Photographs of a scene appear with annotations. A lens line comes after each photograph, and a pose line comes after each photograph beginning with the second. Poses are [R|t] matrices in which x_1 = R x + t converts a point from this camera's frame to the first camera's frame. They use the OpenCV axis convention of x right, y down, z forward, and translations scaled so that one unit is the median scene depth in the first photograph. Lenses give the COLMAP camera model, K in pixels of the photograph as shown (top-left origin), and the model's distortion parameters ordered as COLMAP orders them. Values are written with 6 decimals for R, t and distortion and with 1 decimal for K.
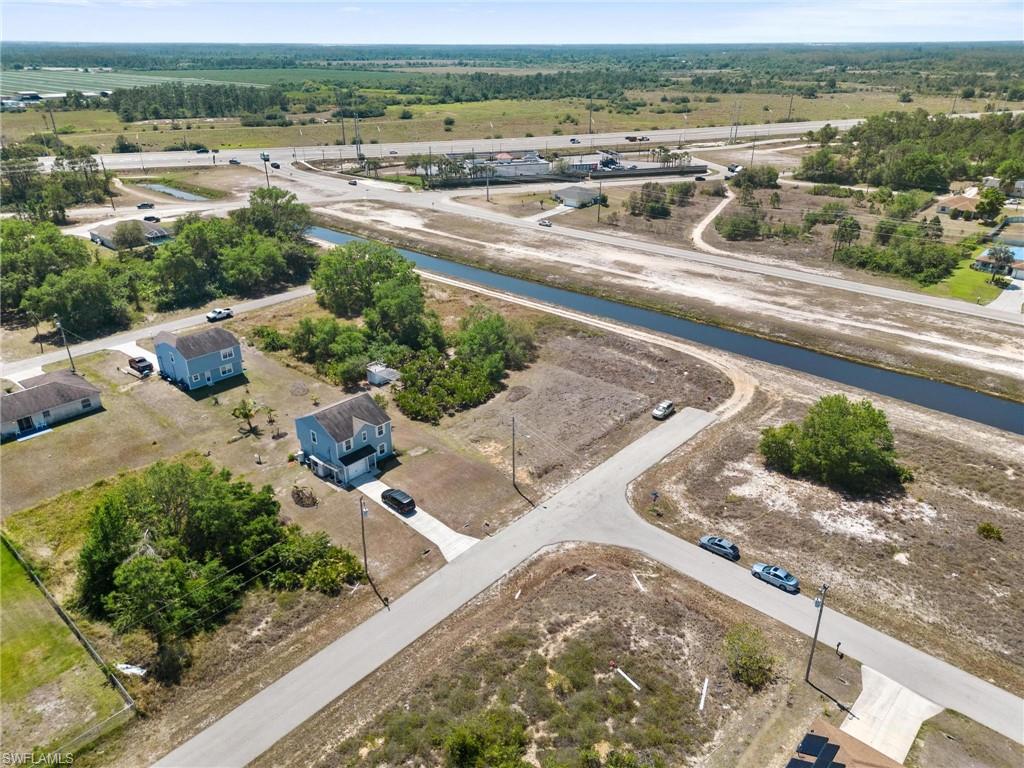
lens RADIAL K [[719.0, 0, 510.4], [0, 719.0, 381.3], [0, 0, 1]] dist [0.085895, -0.096683]
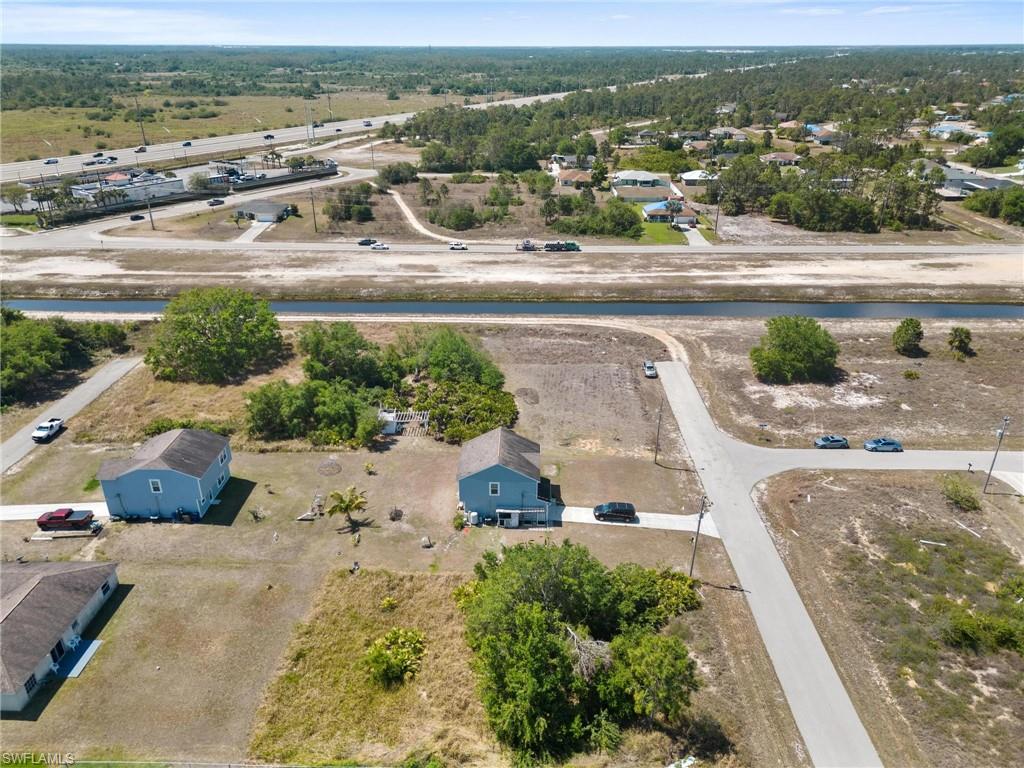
lens RADIAL K [[719.0, 0, 510.4], [0, 719.0, 381.3], [0, 0, 1]] dist [0.085895, -0.096683]
pose [[0.757738, -0.273845, 0.592320, -0.542901], [0.275229, 0.957118, 0.090408, -0.090656], [-0.591678, 0.094518, 0.800615, 0.194923]]
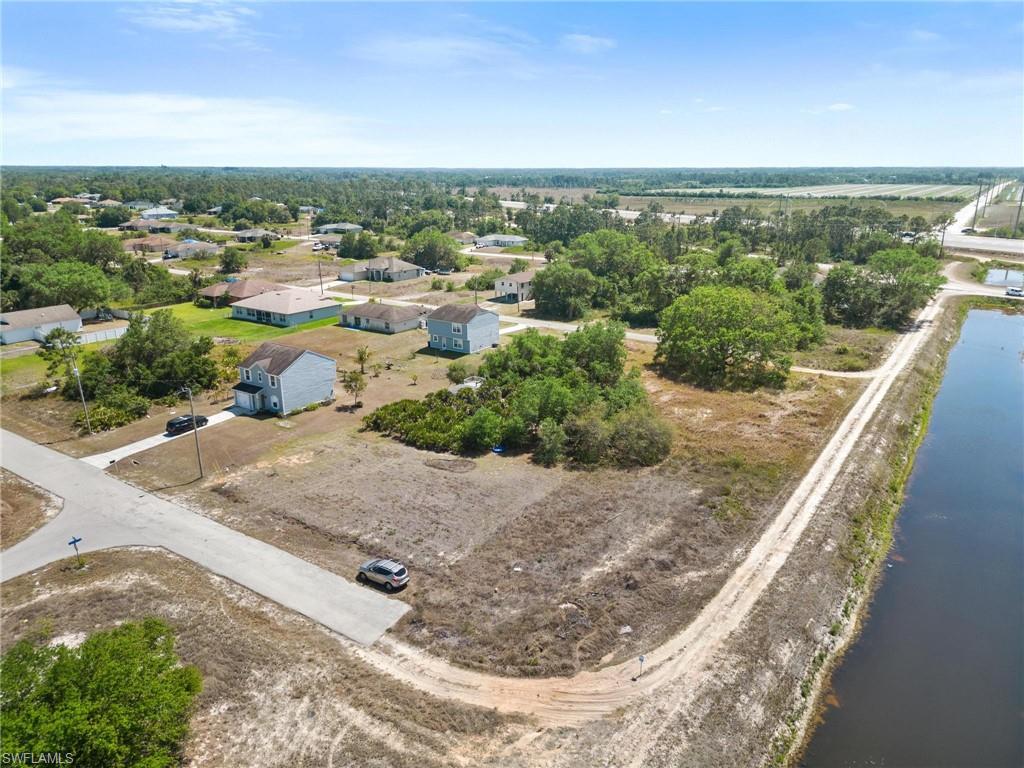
lens RADIAL K [[716.4, 0, 510.1], [0, 716.4, 381.6], [0, 0, 1]] dist [0.077406, -0.080944]
pose [[0.132733, 0.282079, -0.950165, 0.593640], [-0.420100, 0.884289, 0.203837, -0.199184], [0.897718, 0.372109, 0.235876, 0.783954]]
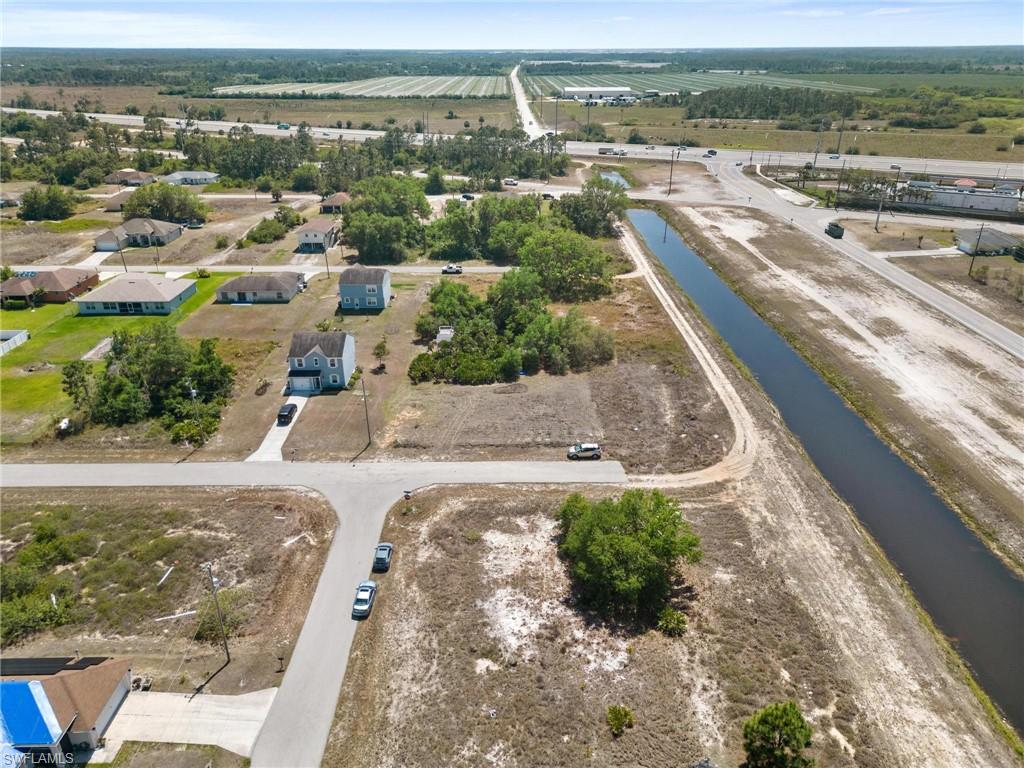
lens RADIAL K [[716.4, 0, 510.1], [0, 716.4, 381.6], [0, 0, 1]] dist [0.077406, -0.080944]
pose [[0.673011, 0.308991, -0.671997, 0.625233], [-0.310971, 0.942562, 0.121959, -0.105586], [0.671083, 0.126892, 0.730442, 0.237290]]
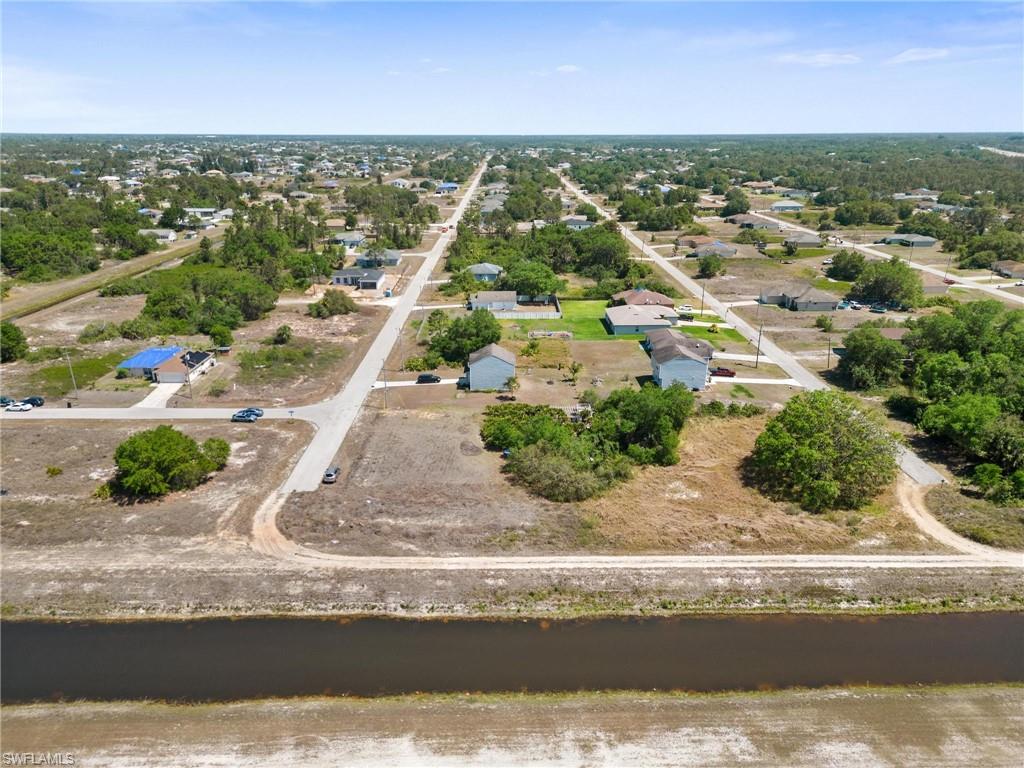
lens RADIAL K [[716.4, 0, 510.1], [0, 716.4, 381.6], [0, 0, 1]] dist [0.077406, -0.080944]
pose [[-0.735999, 0.220387, -0.640106, 0.561102], [-0.285865, 0.755921, 0.588952, -0.629392], [0.613667, 0.616452, -0.493356, 1.361557]]
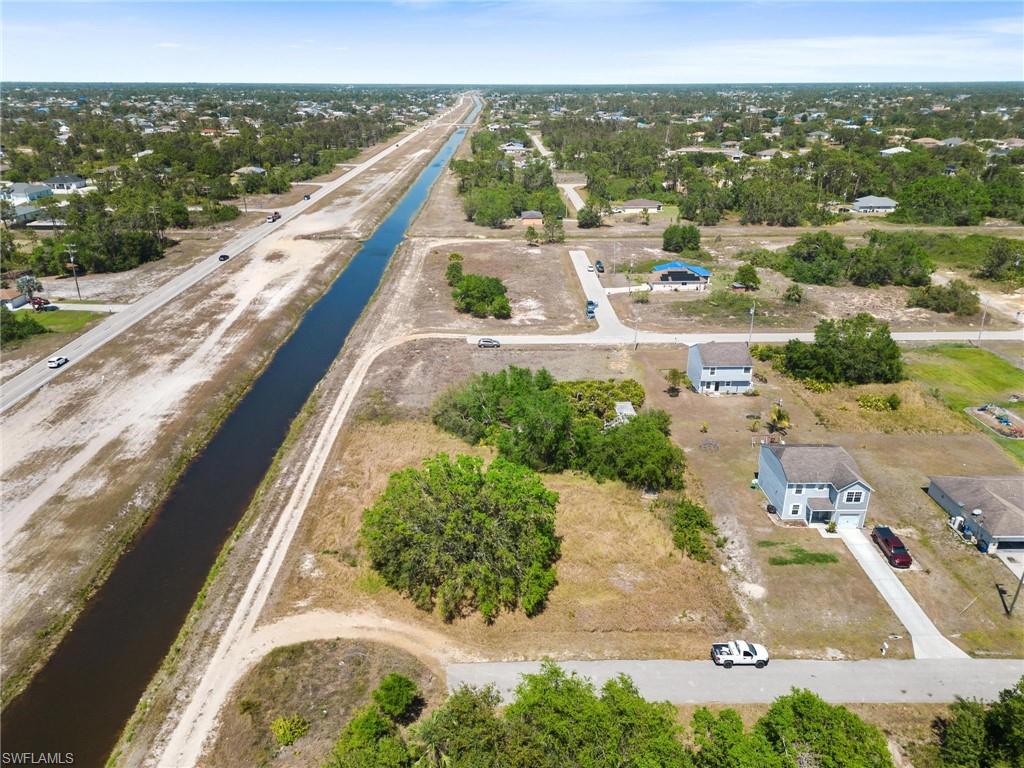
lens RADIAL K [[716.4, 0, 510.1], [0, 716.4, 381.6], [0, 0, 1]] dist [0.077406, -0.080944]
pose [[-0.685162, -0.279047, 0.672820, -0.653903], [0.307862, 0.726202, 0.614696, -0.635344], [-0.660132, 0.628302, -0.411658, 1.367828]]
